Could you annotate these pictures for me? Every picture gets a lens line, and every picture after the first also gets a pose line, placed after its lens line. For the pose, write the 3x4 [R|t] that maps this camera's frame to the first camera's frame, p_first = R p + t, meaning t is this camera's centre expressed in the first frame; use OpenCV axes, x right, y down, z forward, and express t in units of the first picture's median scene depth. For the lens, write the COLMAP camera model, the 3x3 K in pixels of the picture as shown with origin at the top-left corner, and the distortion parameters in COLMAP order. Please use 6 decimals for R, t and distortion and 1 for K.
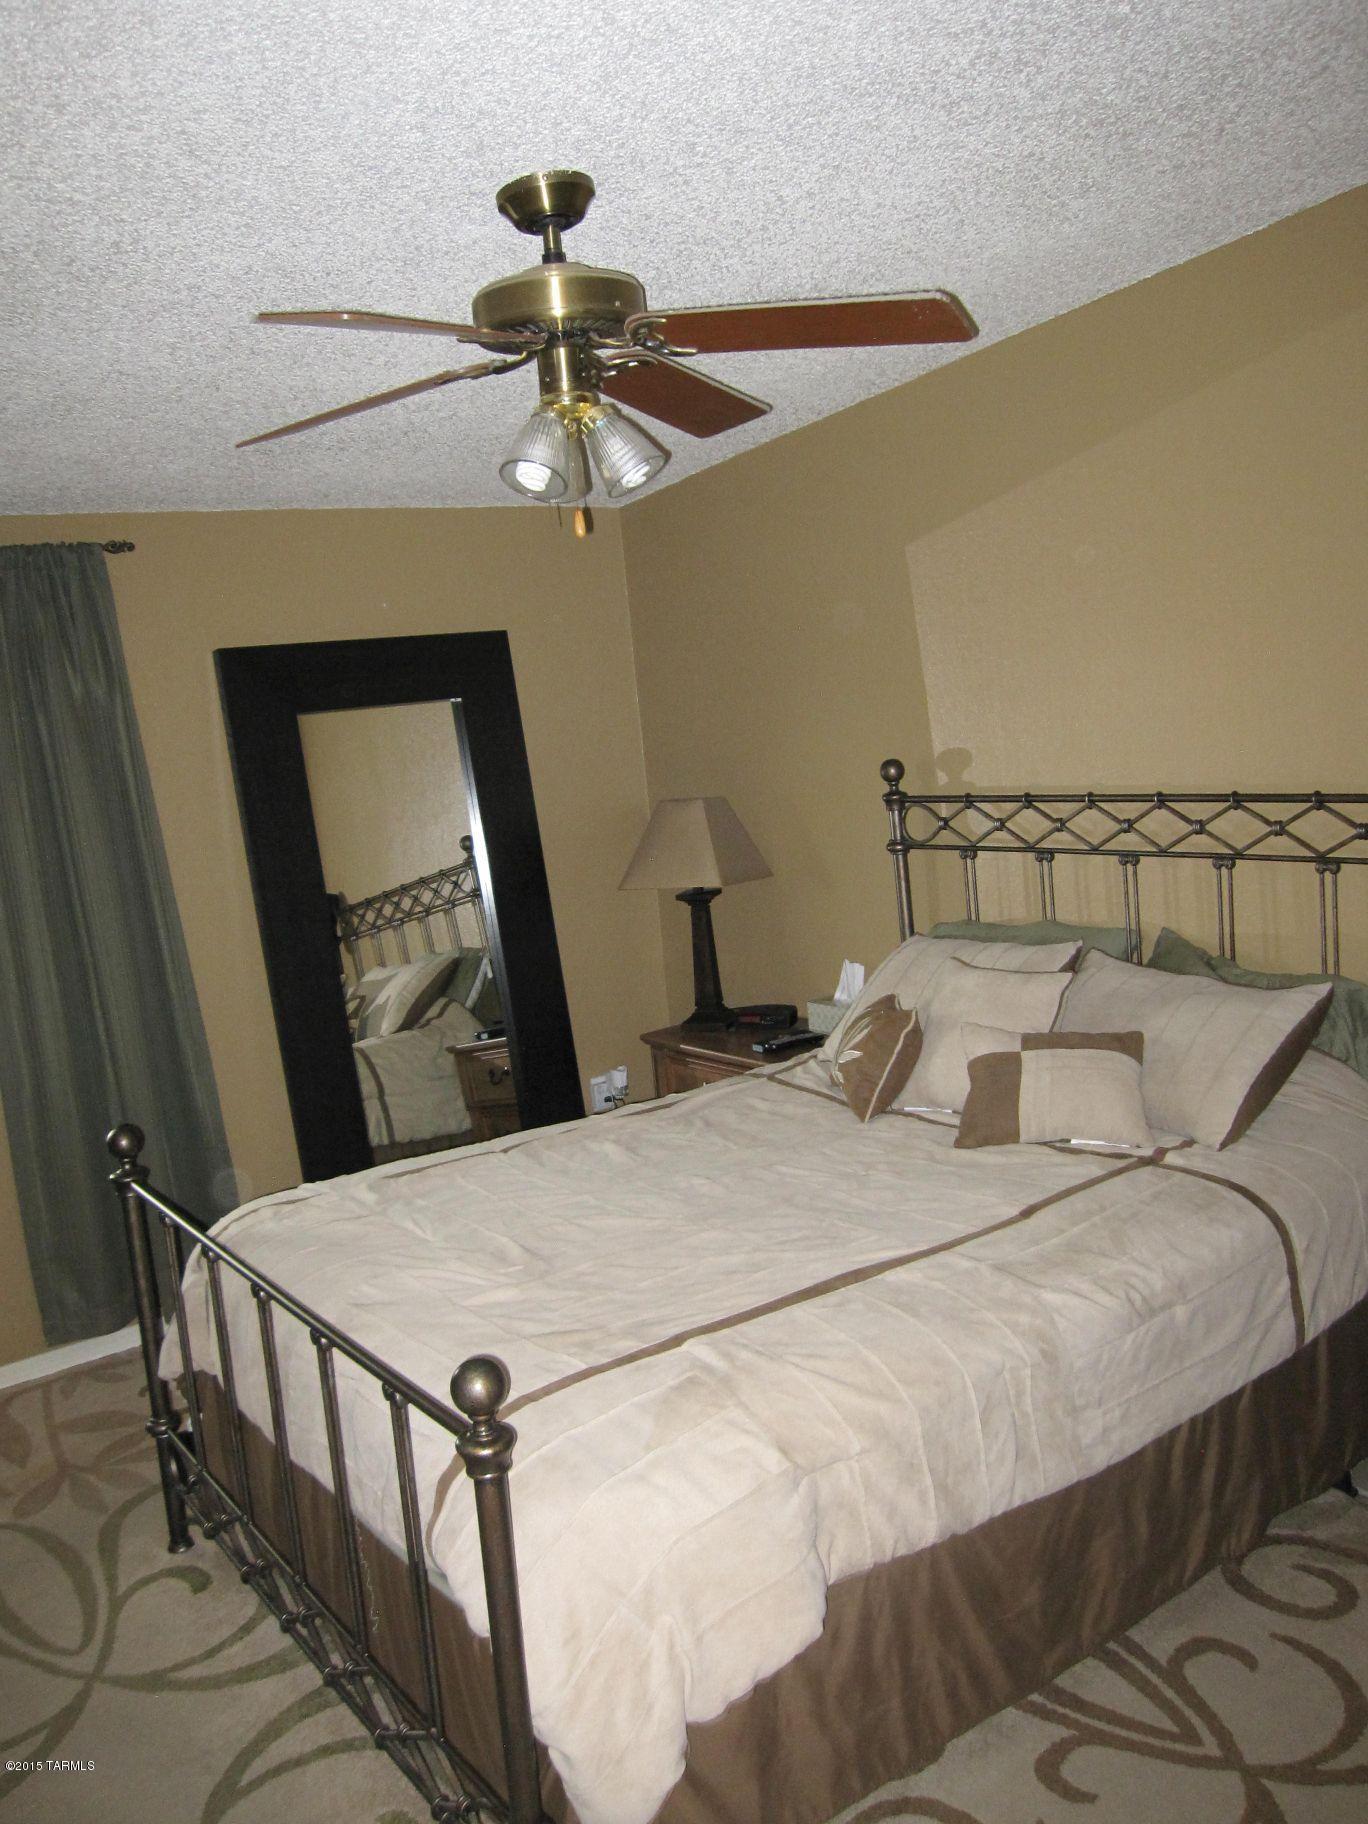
lens RADIAL K [[1508.1, 0, 693.4], [0, 1508.1, 905.2], [0, 0, 1]] dist [-0.082924, 0.048949]
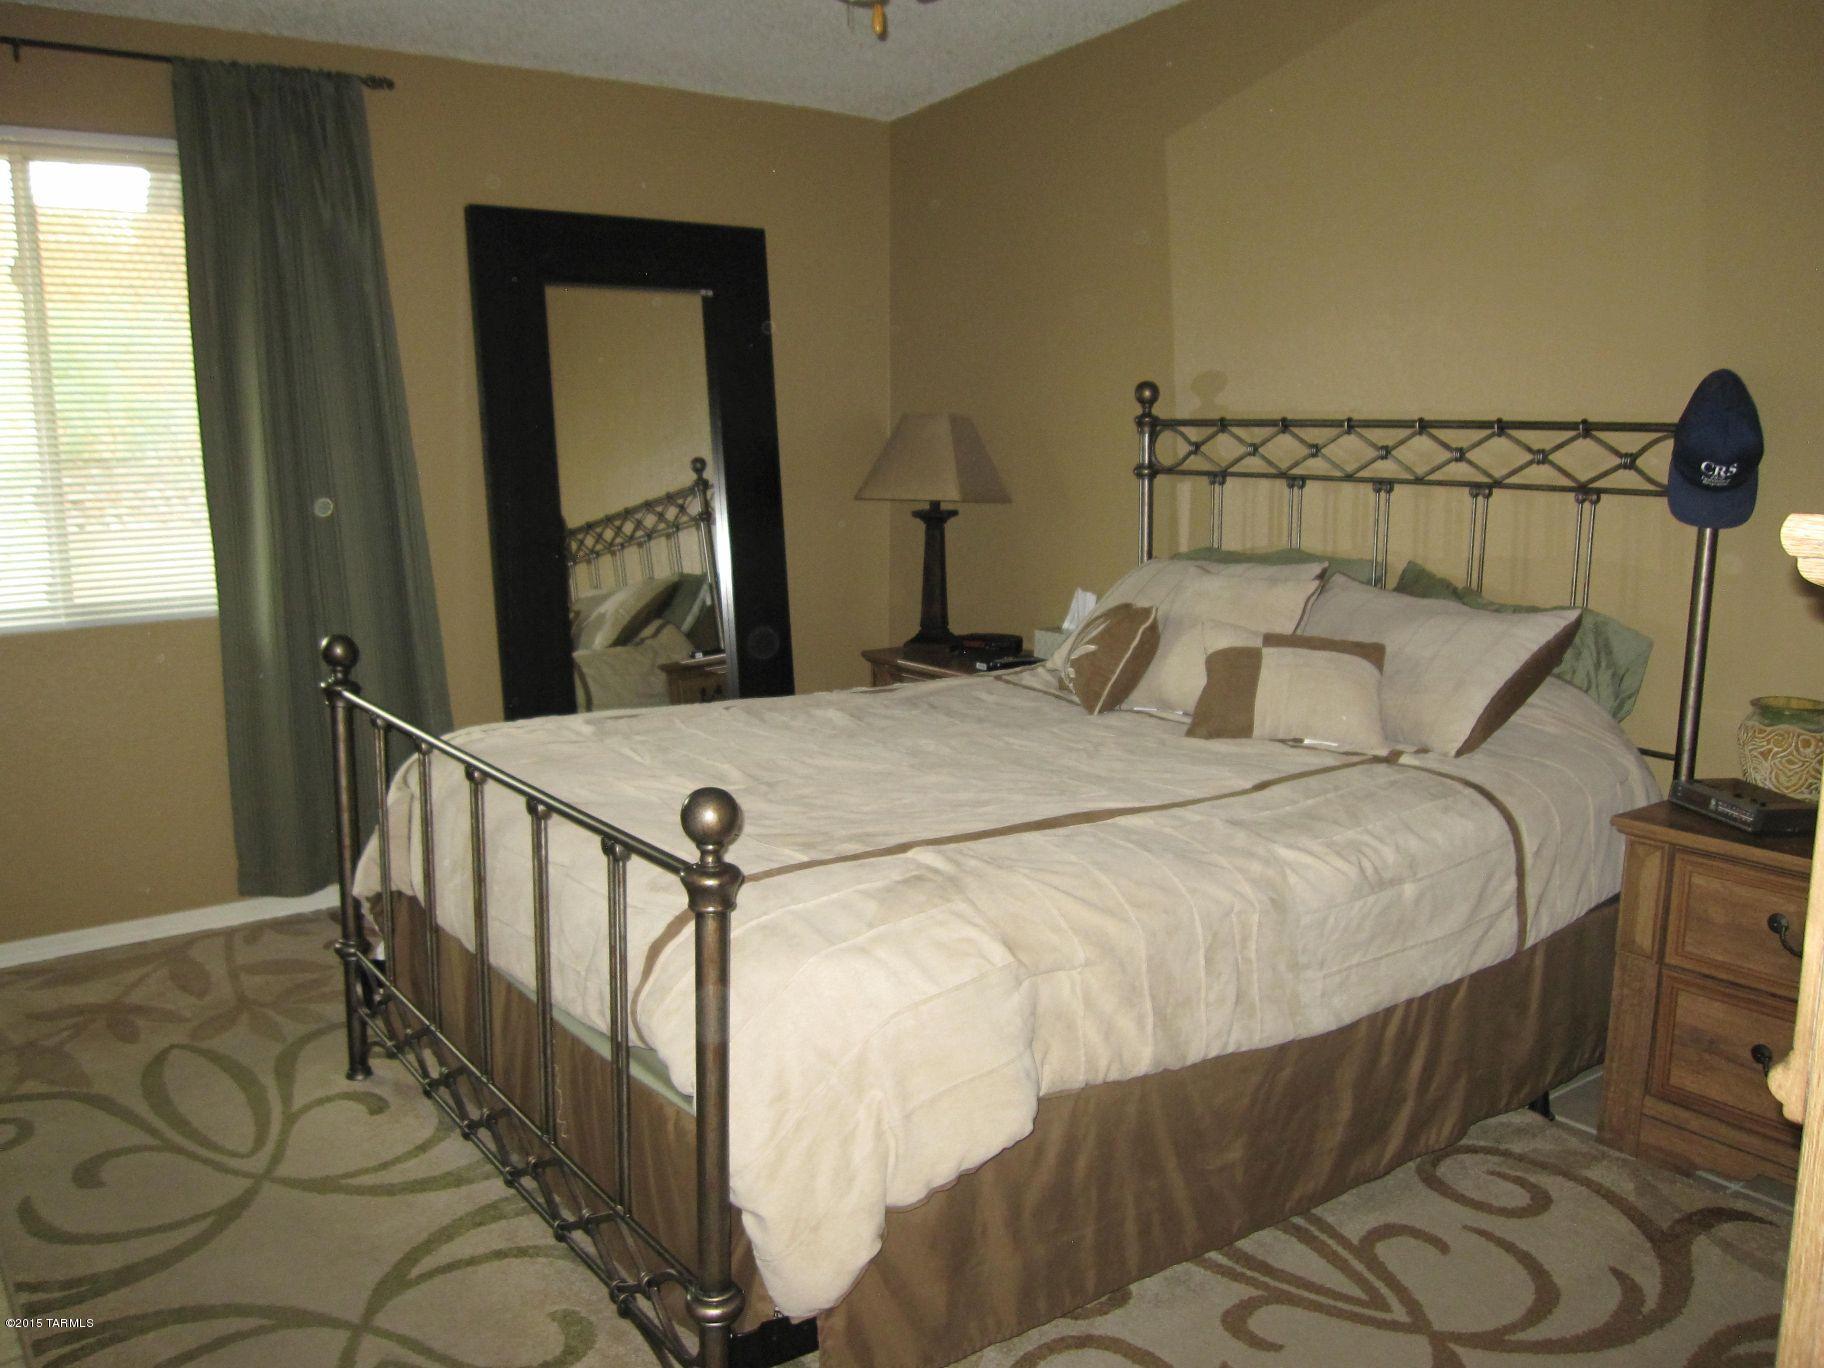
lens RADIAL K [[1510.4, 0, 925.3], [0, 1510.4, 694.1], [0, 0, 1]] dist [-0.084914, 0.054615]
pose [[0.995134, 0.095987, 0.022232, -0.019741], [-0.096819, 0.994498, 0.039999, 0.107388], [-0.018270, -0.041957, 0.998952, 0.018654]]
